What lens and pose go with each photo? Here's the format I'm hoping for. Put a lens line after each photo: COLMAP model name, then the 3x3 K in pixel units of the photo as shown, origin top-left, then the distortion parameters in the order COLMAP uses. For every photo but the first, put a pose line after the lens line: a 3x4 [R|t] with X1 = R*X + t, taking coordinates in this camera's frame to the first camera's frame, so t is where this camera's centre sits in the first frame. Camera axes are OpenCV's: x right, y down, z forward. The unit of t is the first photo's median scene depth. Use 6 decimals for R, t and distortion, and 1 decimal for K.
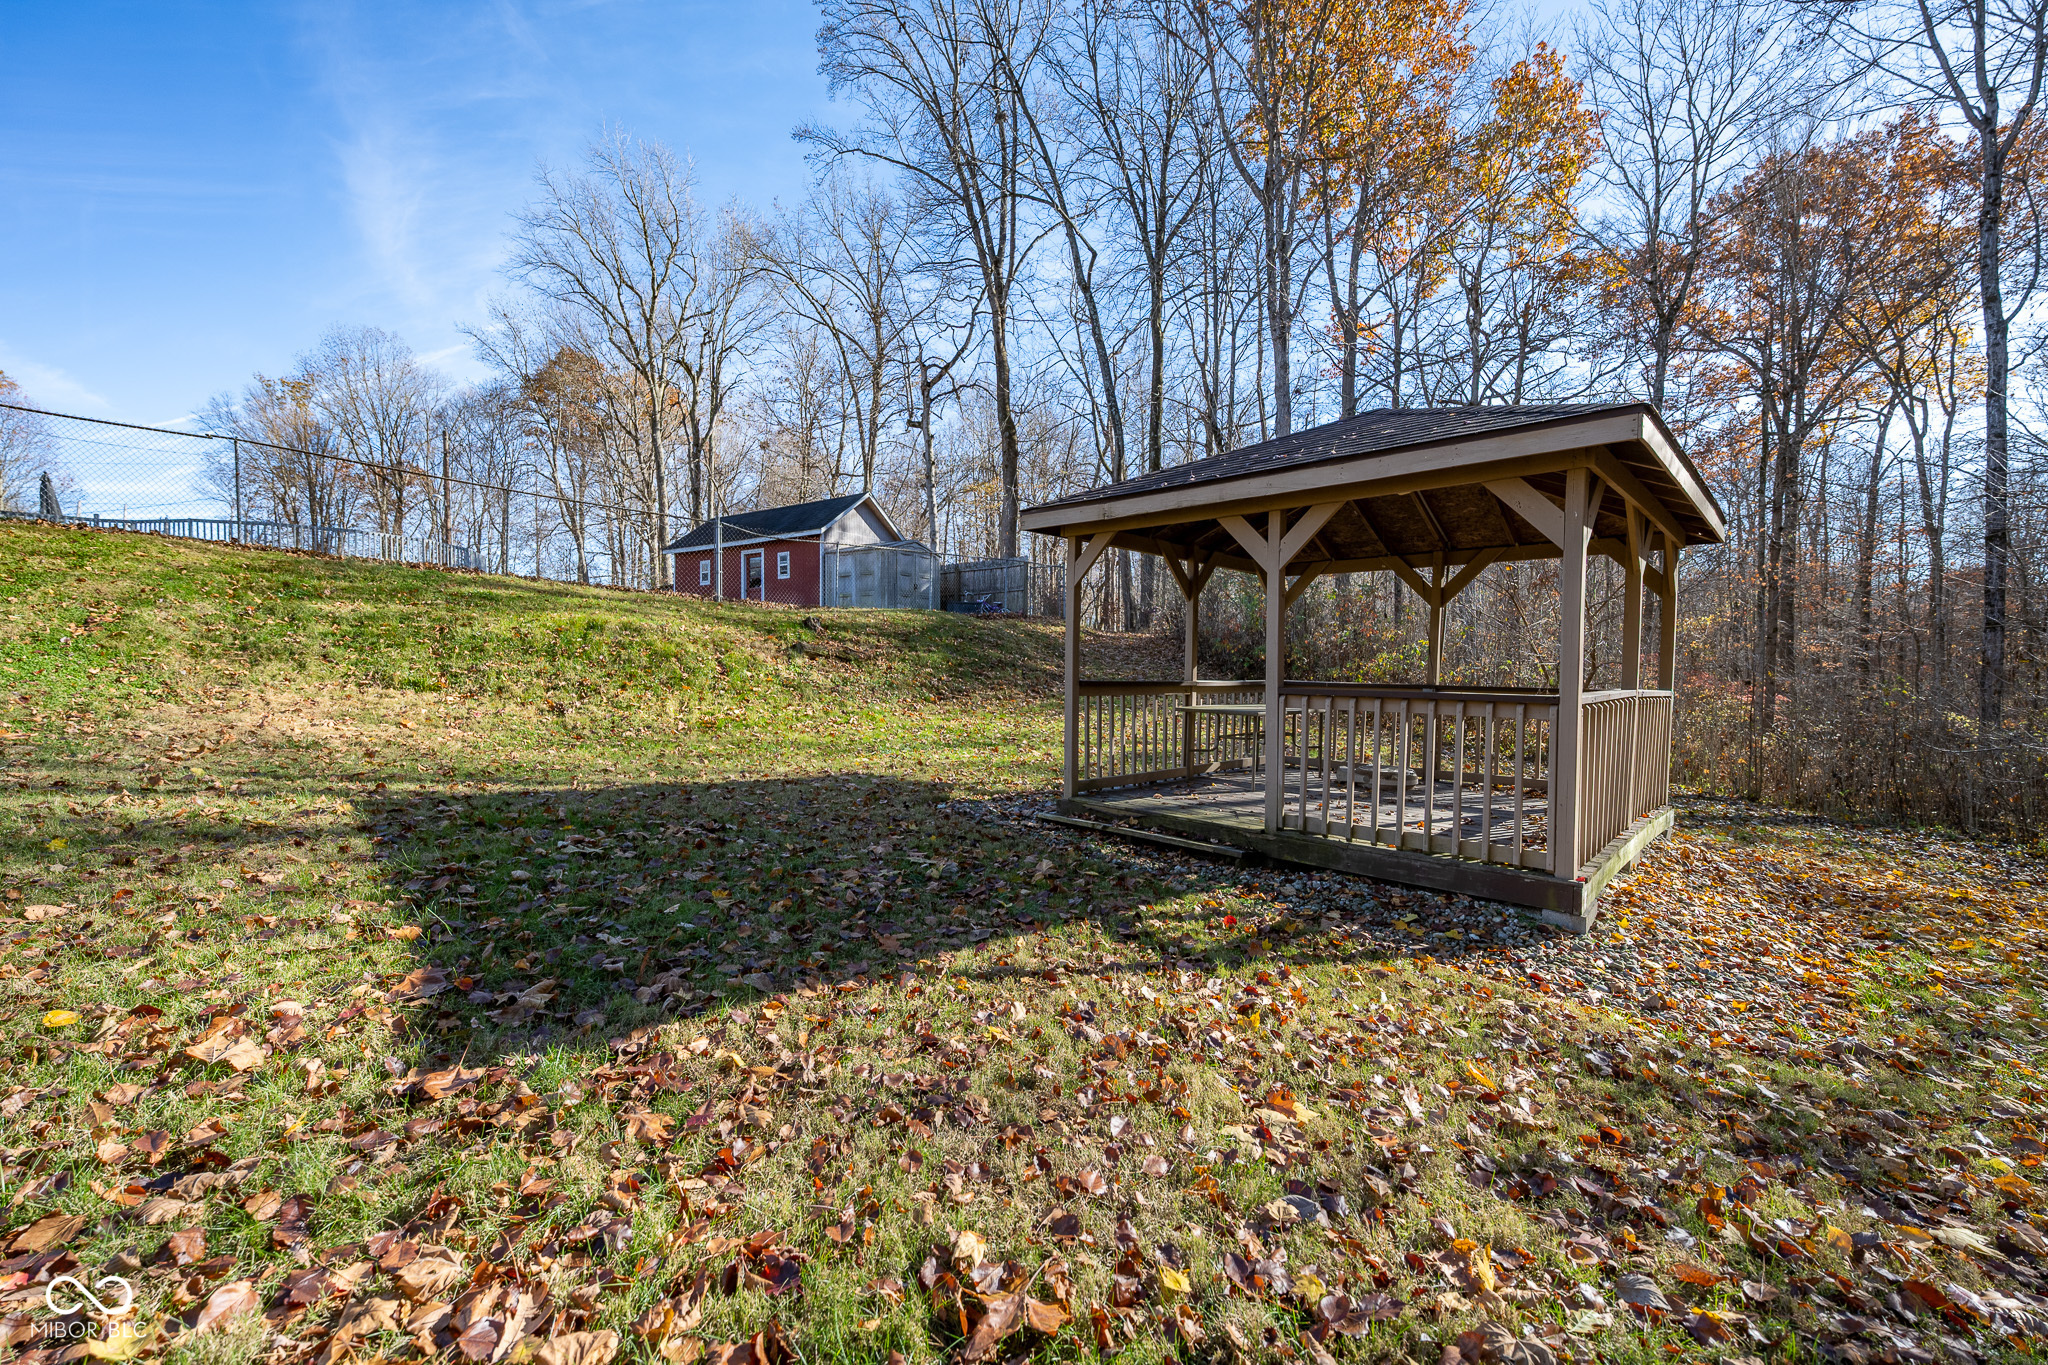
lens RADIAL K [[815.9, 0, 1024.0], [0, 815.9, 682.5], [0, 0, 1]] dist [-0.001120, -0.000097]
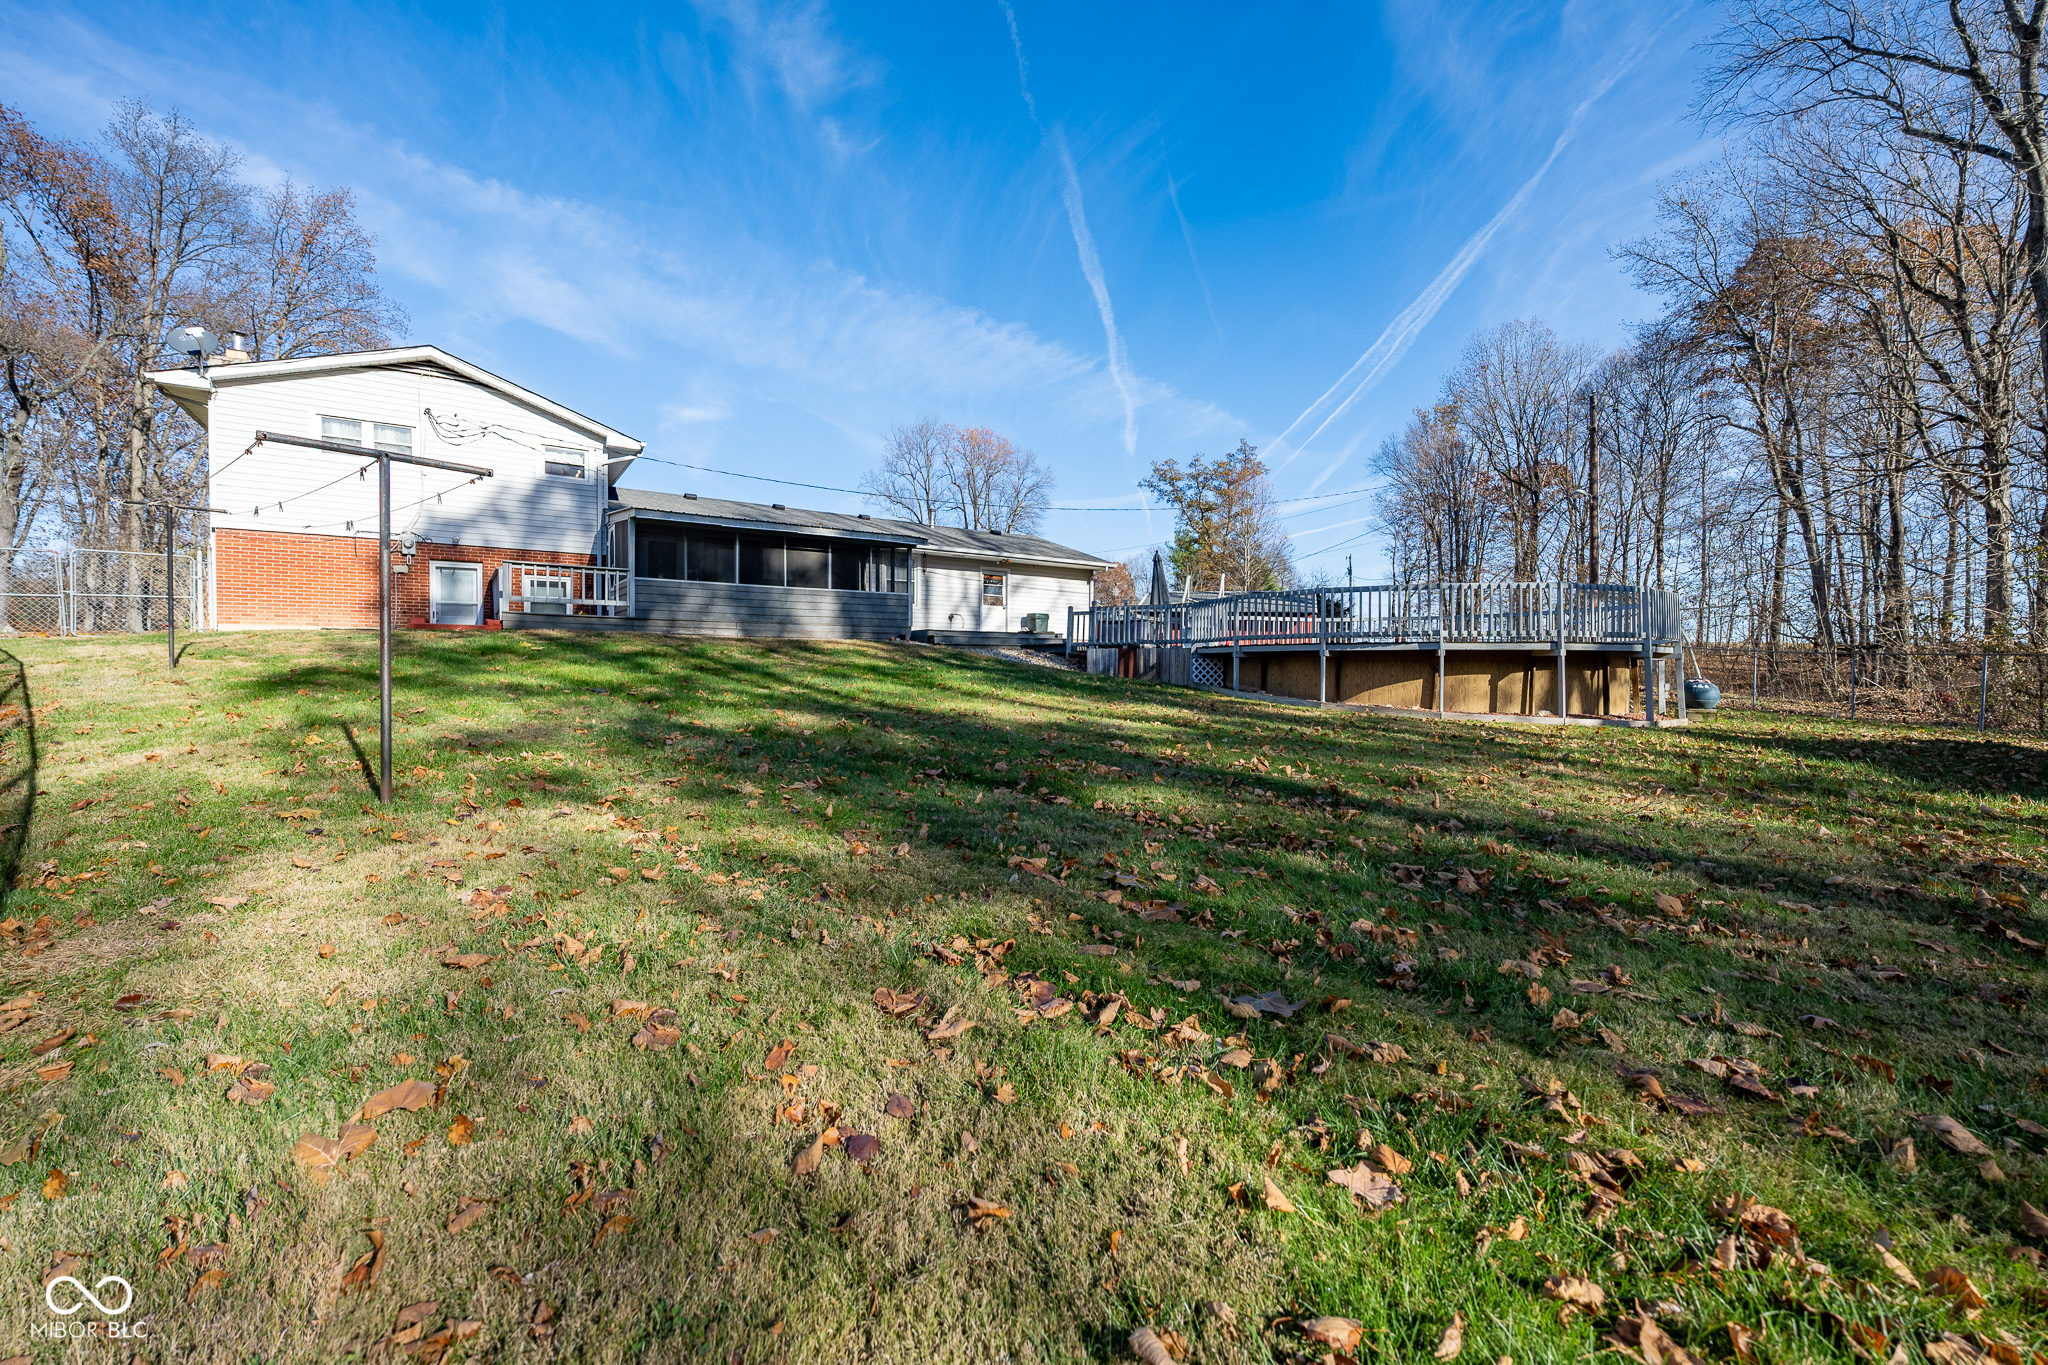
lens RADIAL K [[815.9, 0, 1024.0], [0, 815.9, 682.5], [0, 0, 1]] dist [-0.001120, -0.000097]
pose [[0.349817, 0.023109, -0.936533, -0.123904], [-0.021512, 0.999630, 0.016631, -0.033107], [0.936571, 0.014329, 0.350184, 0.169934]]
